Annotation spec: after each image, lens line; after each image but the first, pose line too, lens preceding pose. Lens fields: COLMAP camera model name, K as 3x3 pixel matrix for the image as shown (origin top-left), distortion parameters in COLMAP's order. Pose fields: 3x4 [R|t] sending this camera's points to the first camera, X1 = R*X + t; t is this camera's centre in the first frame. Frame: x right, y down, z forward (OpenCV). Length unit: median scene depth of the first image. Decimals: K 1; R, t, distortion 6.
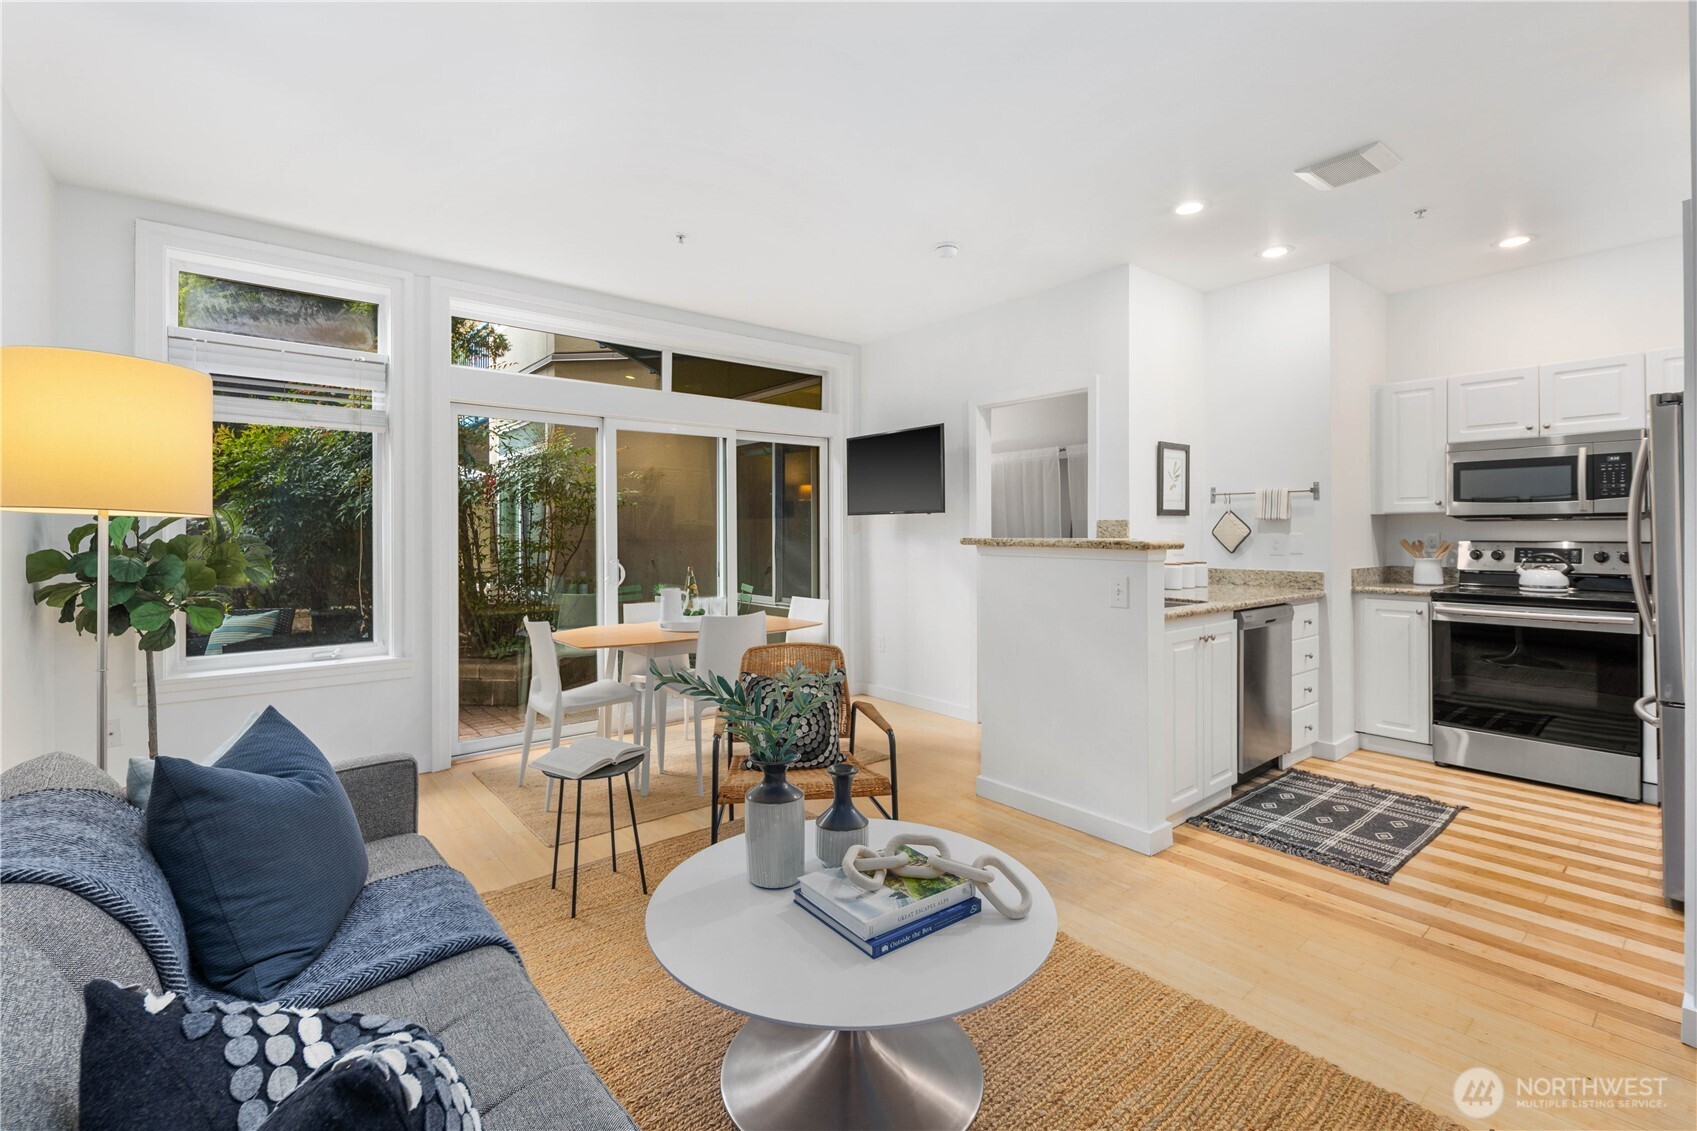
lens RADIAL K [[749.5, 0, 843.5], [0, 749.5, 528.8], [0, 0, 1]] dist [0.001921, -0.000044]
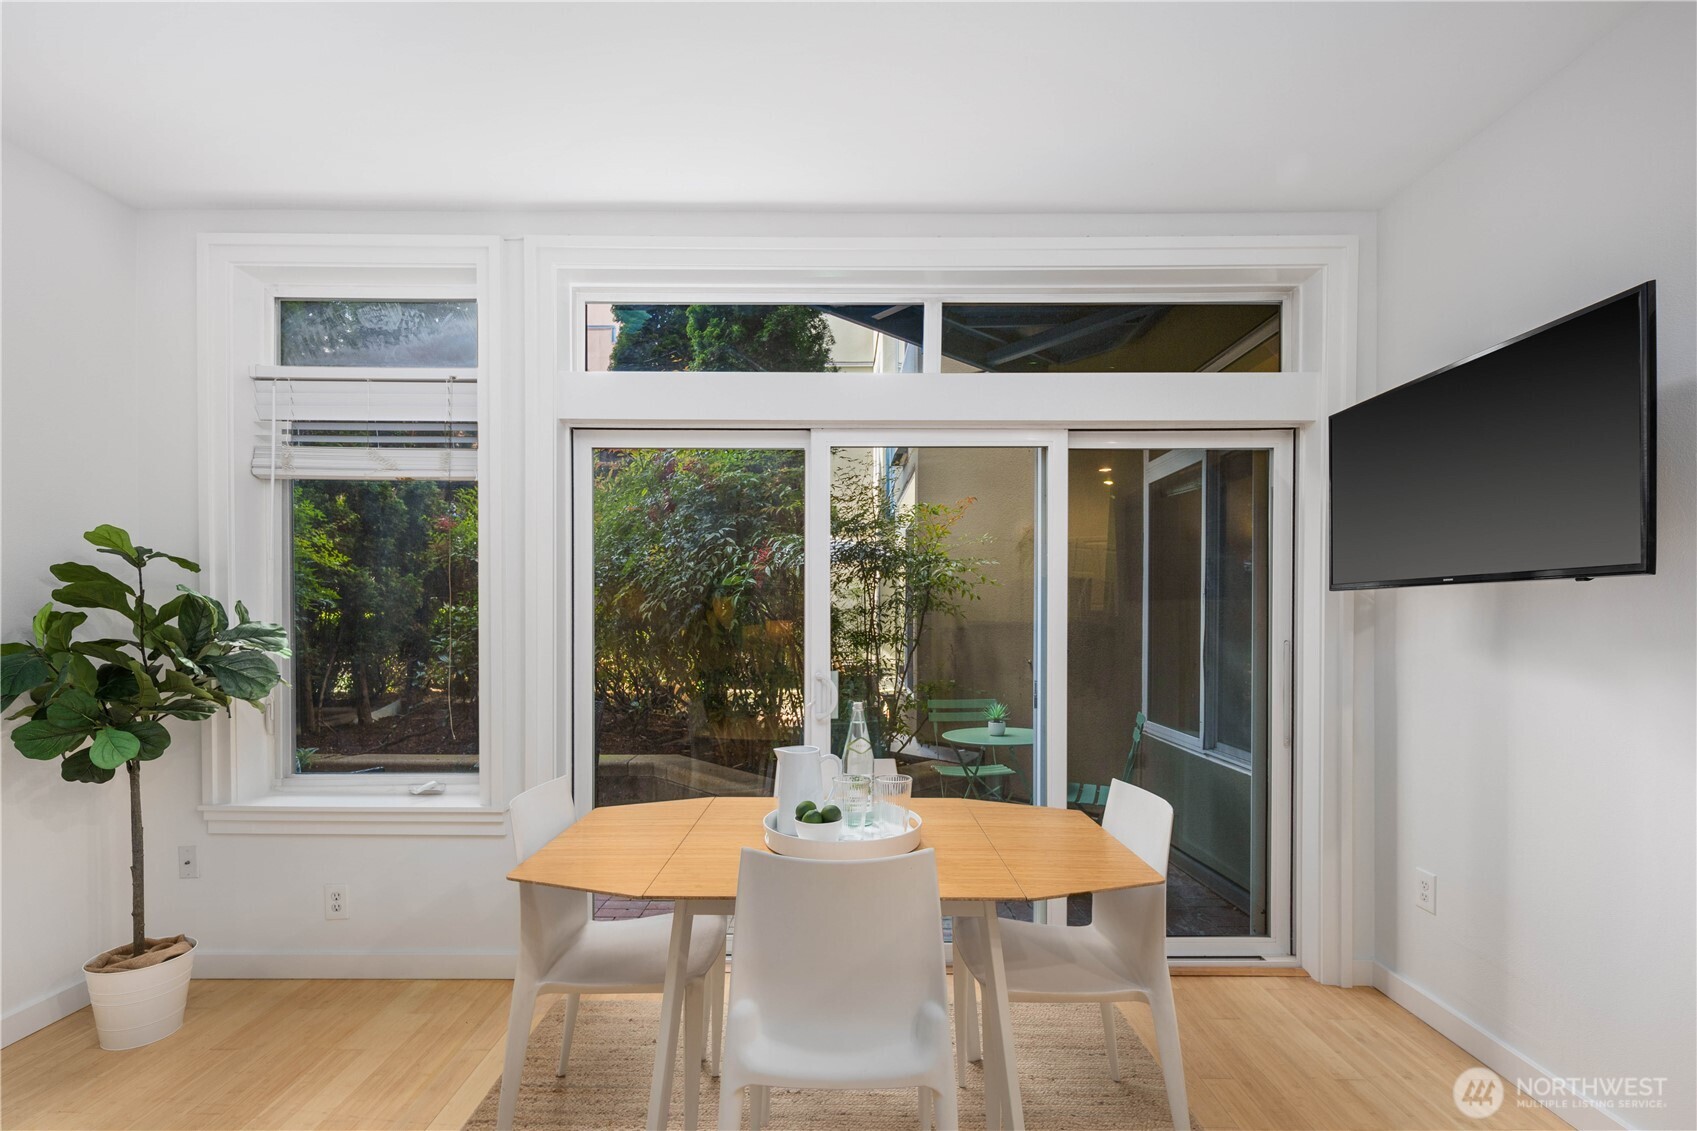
lens RADIAL K [[734.7, 0, 842.8], [0, 734.7, 632.1], [0, 0, 1]] dist [-0.002713, -0.001408]
pose [[0.772040, 0.019176, -0.635284, 0.082462], [-0.003809, 0.999666, 0.025547, -0.005354], [0.635562, -0.017303, 0.771856, 0.667595]]
